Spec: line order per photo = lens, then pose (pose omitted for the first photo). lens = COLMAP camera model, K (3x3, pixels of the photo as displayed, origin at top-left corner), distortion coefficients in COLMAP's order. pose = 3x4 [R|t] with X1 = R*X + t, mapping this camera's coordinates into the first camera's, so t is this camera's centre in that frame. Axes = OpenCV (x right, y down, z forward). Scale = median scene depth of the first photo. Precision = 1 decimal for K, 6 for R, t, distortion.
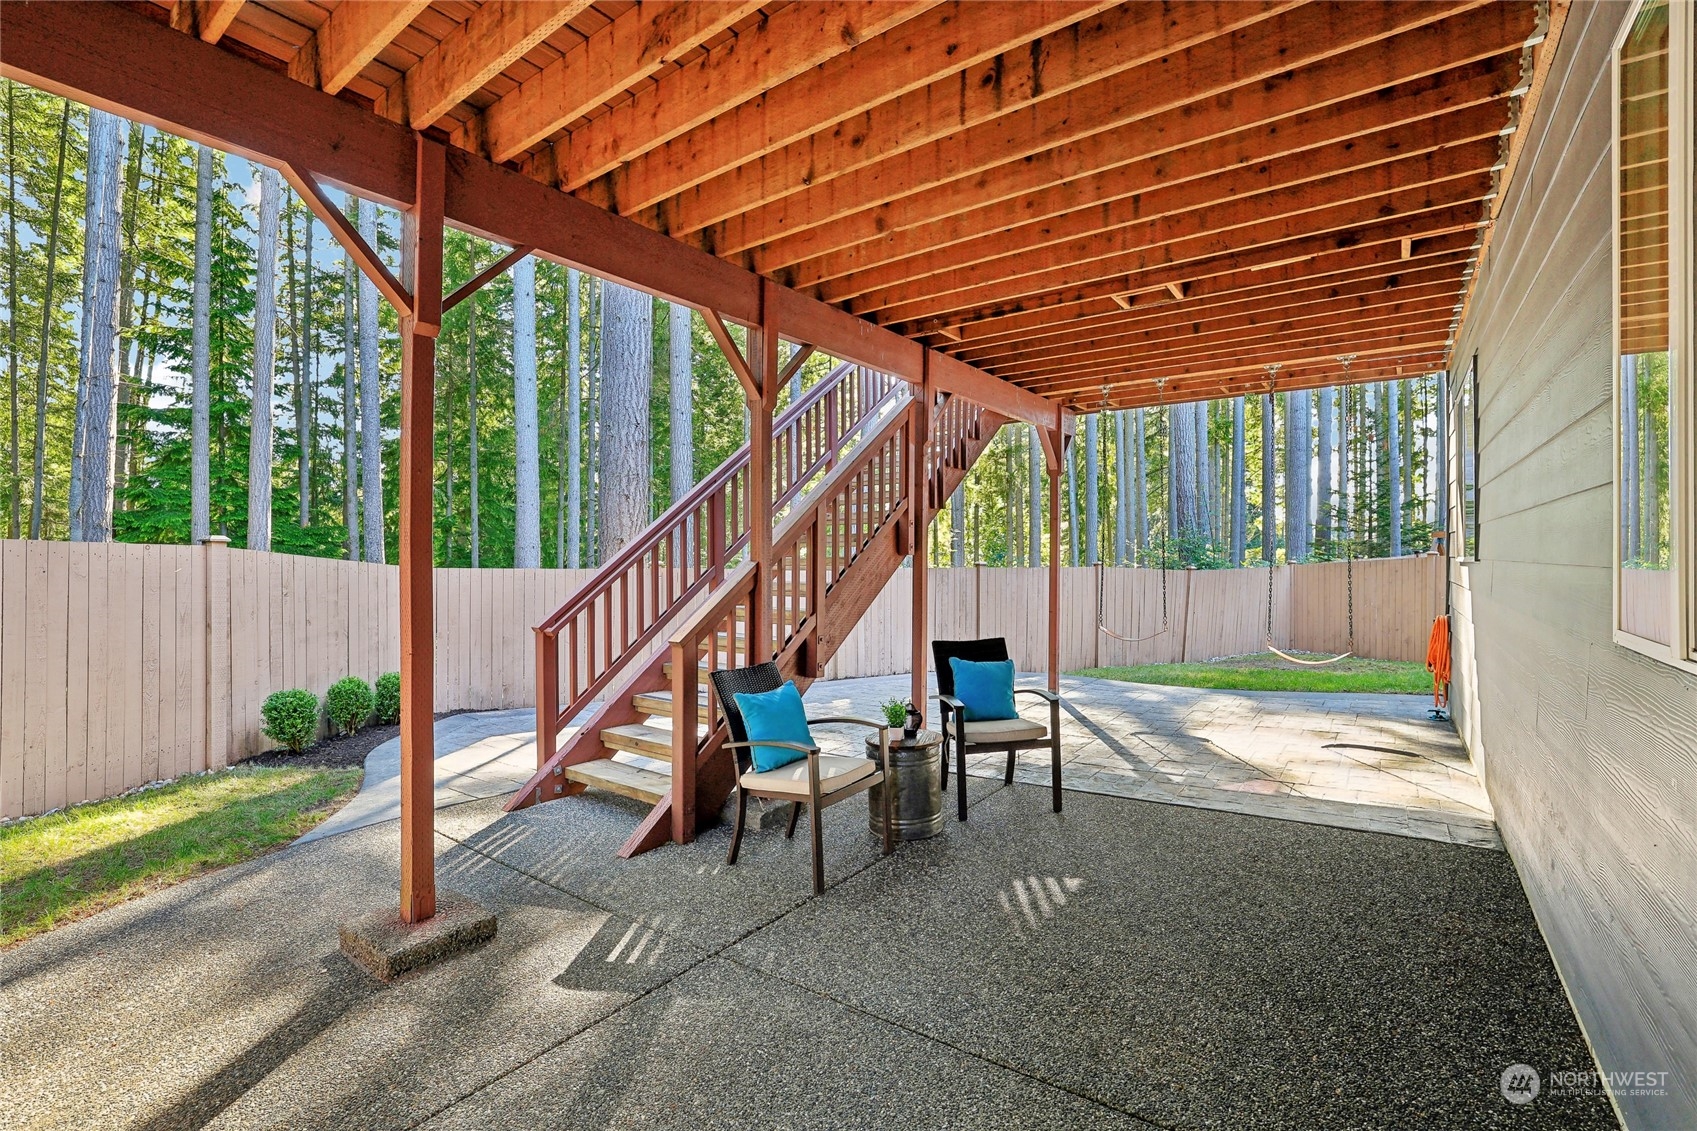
lens RADIAL K [[747.5, 0, 841.0], [0, 747.5, 550.4], [0, 0, 1]] dist [-0.040534, 0.015072]
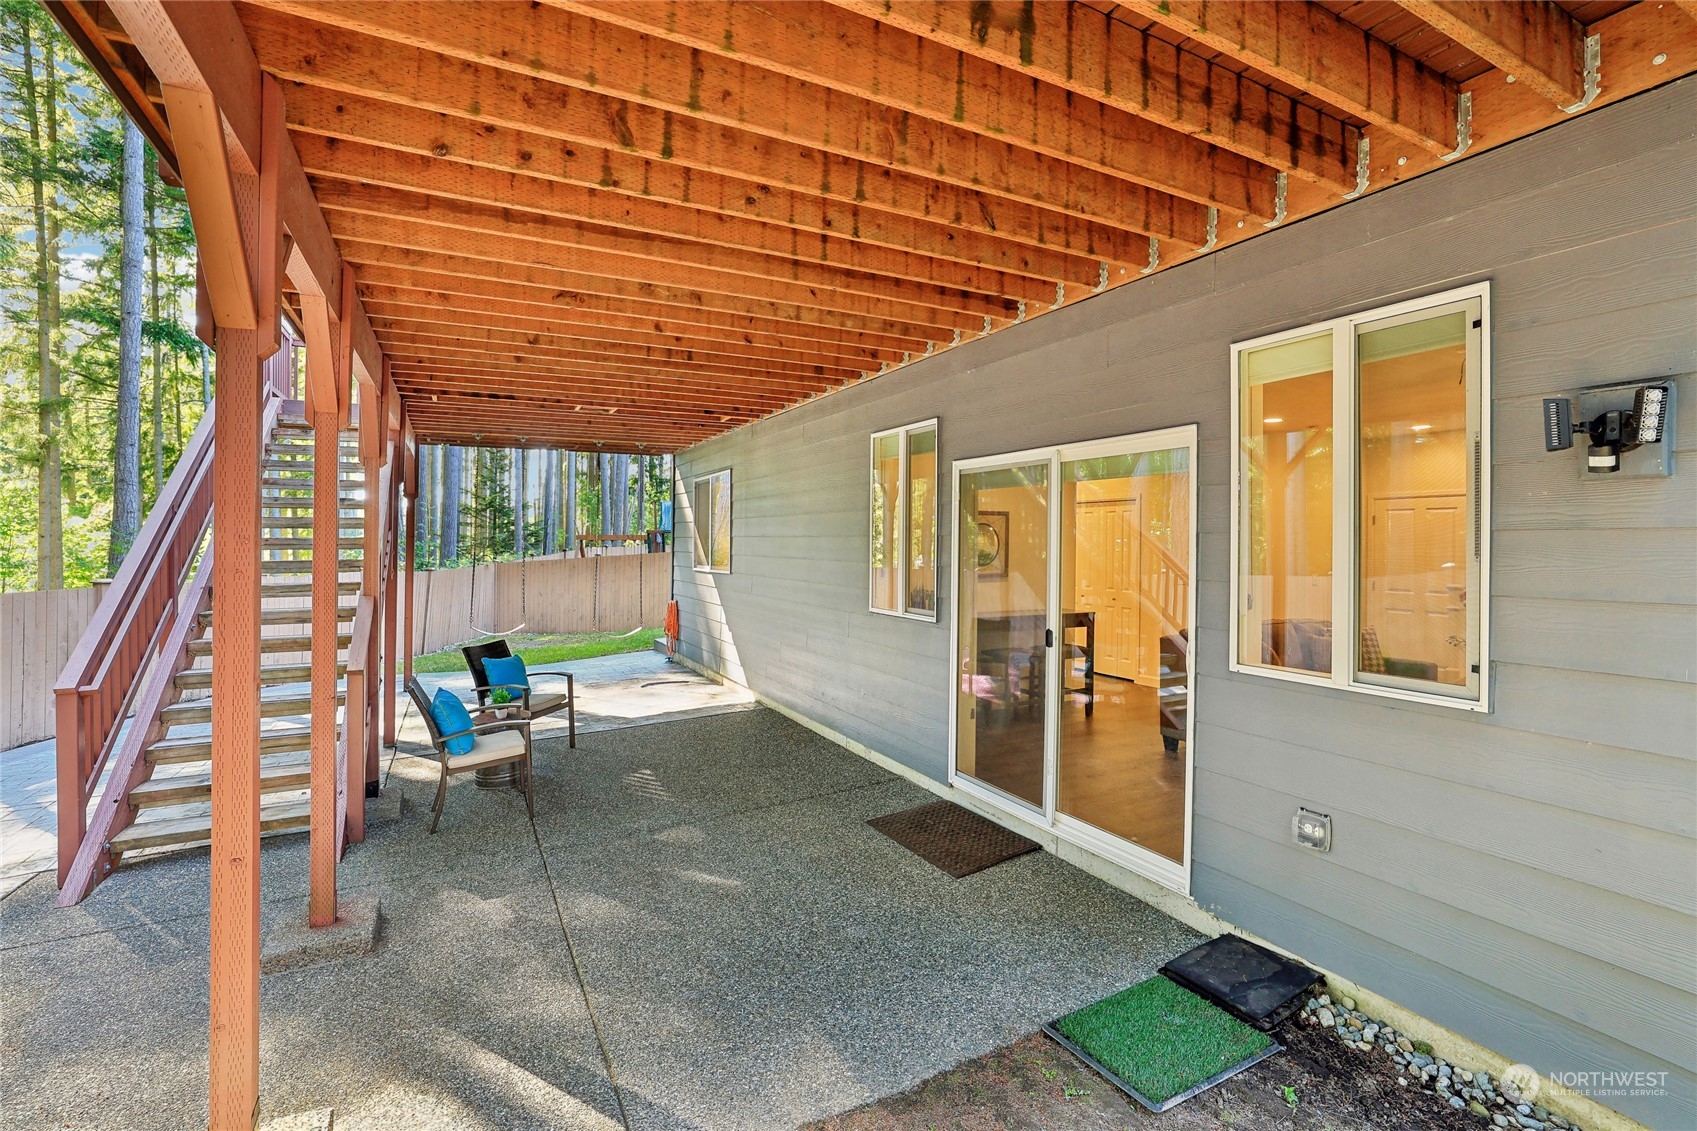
lens RADIAL K [[747.5, 0, 841.0], [0, 747.5, 550.4], [0, 0, 1]] dist [-0.040534, 0.015072]
pose [[0.446209, -0.004280, 0.894919, -0.829459], [-0.010689, 0.999892, 0.010111, -0.078646], [-0.894865, -0.014077, 0.446115, -0.176394]]
